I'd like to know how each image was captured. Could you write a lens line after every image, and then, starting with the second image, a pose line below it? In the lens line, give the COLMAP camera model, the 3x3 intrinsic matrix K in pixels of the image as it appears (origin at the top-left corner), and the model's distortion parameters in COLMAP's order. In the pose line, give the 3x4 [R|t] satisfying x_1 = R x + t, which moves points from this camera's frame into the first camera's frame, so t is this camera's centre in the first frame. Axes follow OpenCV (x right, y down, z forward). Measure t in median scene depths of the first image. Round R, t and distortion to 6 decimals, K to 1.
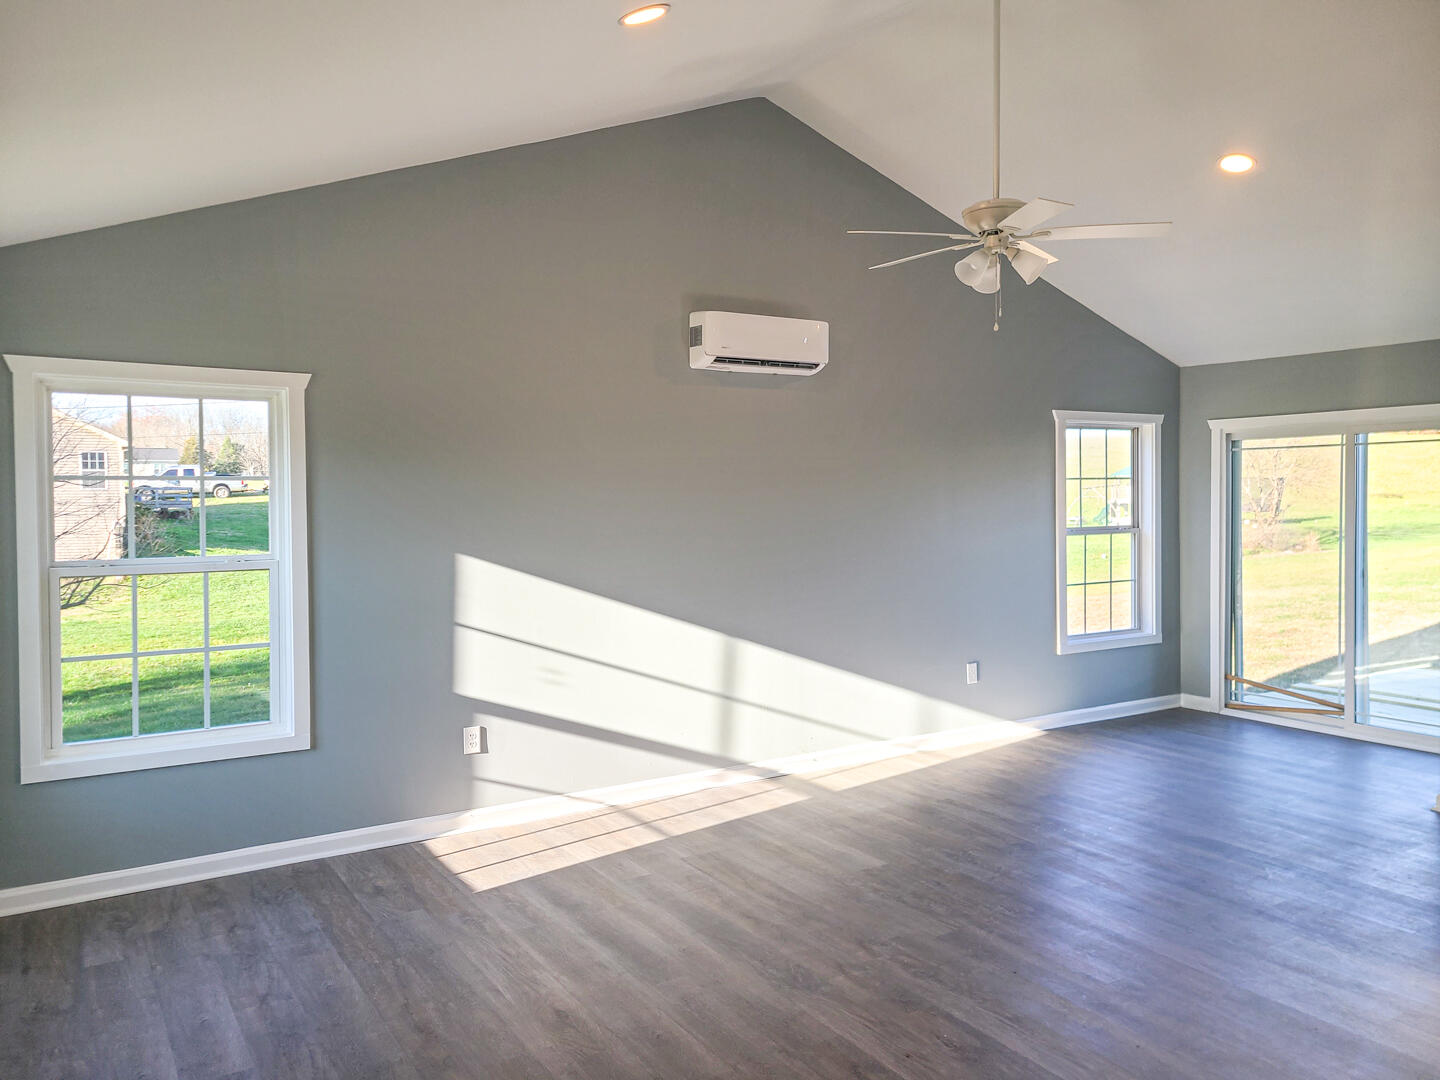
lens RADIAL K [[1078.6, 0, 722.9], [0, 1078.6, 532.2], [0, 0, 1]] dist [0.064983, -0.041877]
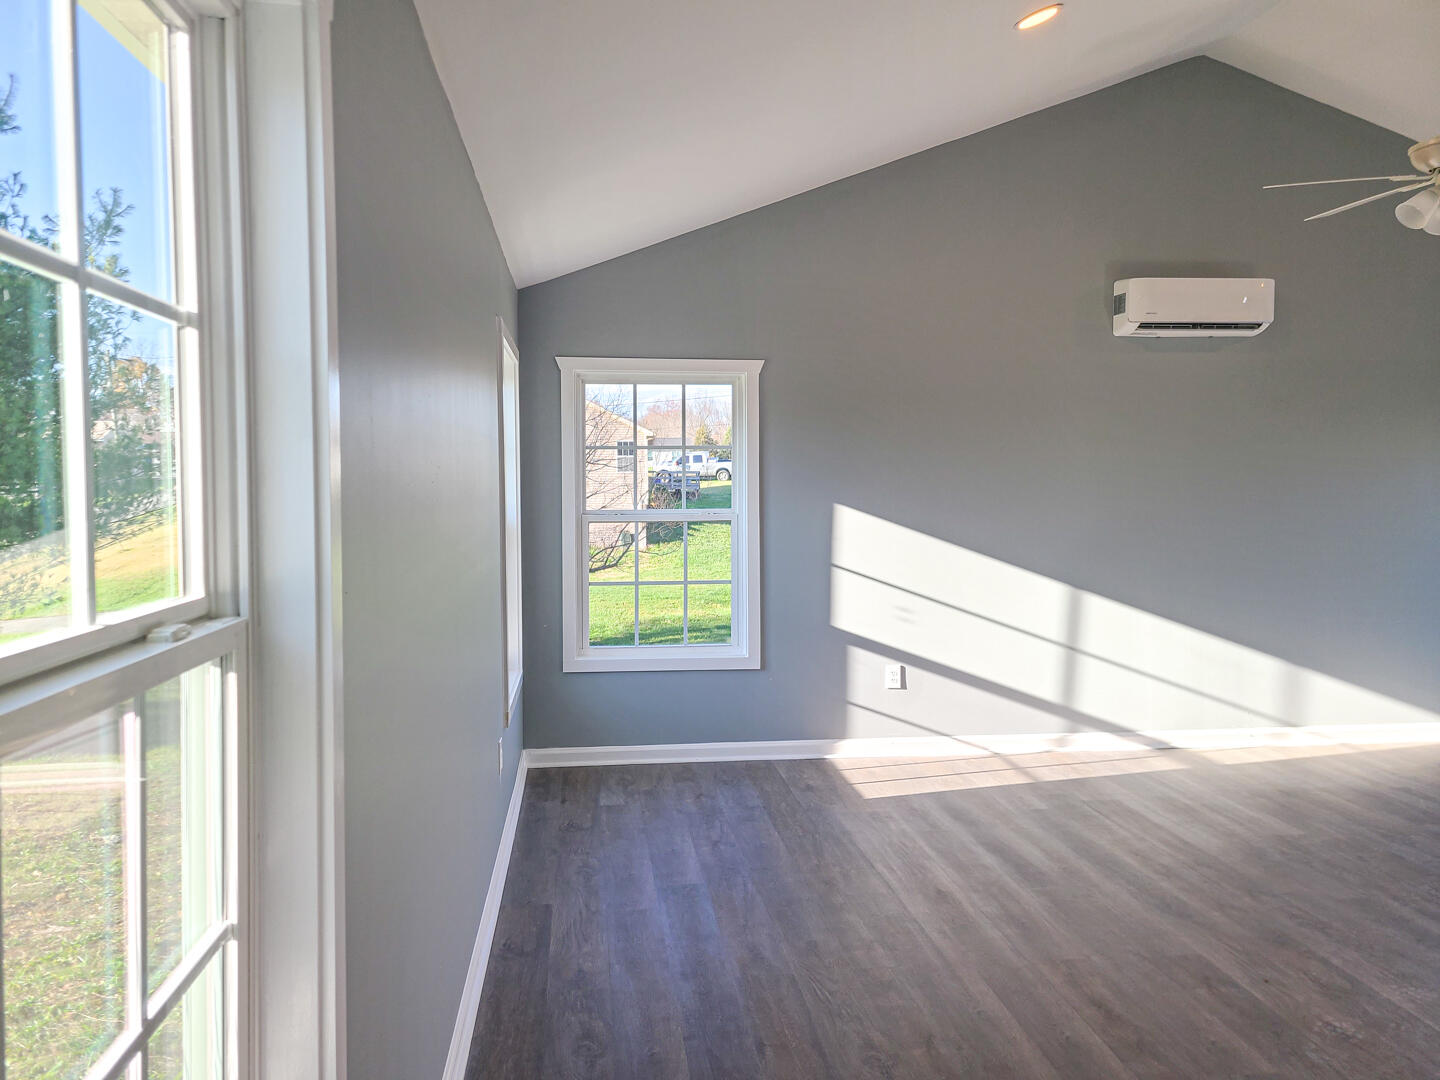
lens RADIAL K [[1078.6, 0, 722.9], [0, 1078.6, 532.2], [0, 0, 1]] dist [0.064983, -0.041877]
pose [[0.907470, 0.019407, -0.419668, 0.101341], [-0.013365, 0.999760, 0.017333, 0.029640], [0.419904, -0.010120, 0.907512, -0.130793]]
